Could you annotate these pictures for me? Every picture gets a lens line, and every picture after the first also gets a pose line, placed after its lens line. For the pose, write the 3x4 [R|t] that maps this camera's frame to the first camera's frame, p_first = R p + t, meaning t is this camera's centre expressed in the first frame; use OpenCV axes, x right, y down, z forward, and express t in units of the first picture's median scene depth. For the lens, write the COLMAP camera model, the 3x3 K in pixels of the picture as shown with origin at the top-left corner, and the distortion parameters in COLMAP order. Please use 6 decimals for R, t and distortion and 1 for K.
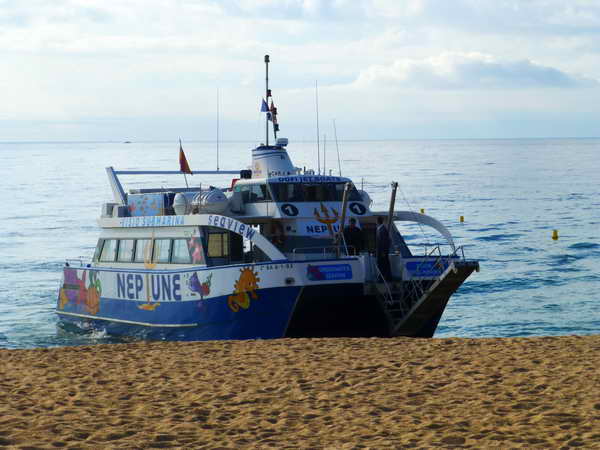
lens RADIAL K [[1781.8, 0, 300.0], [0, 1781.8, 225.0], [0, 0, 1]] dist [0.025355, 0.000000]
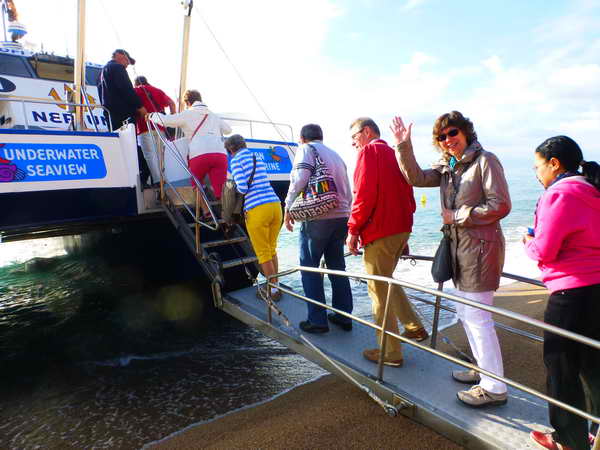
lens RADIAL K [[418.2, 0, 300.7], [0, 418.2, 224.3], [0, 0, 1]] dist [0.004351, 0.001840]
pose [[0.932823, -0.071581, 0.353154, 0.036549], [0.062665, 0.997362, 0.036632, 0.040380], [-0.354844, -0.012041, 0.934848, 0.890212]]
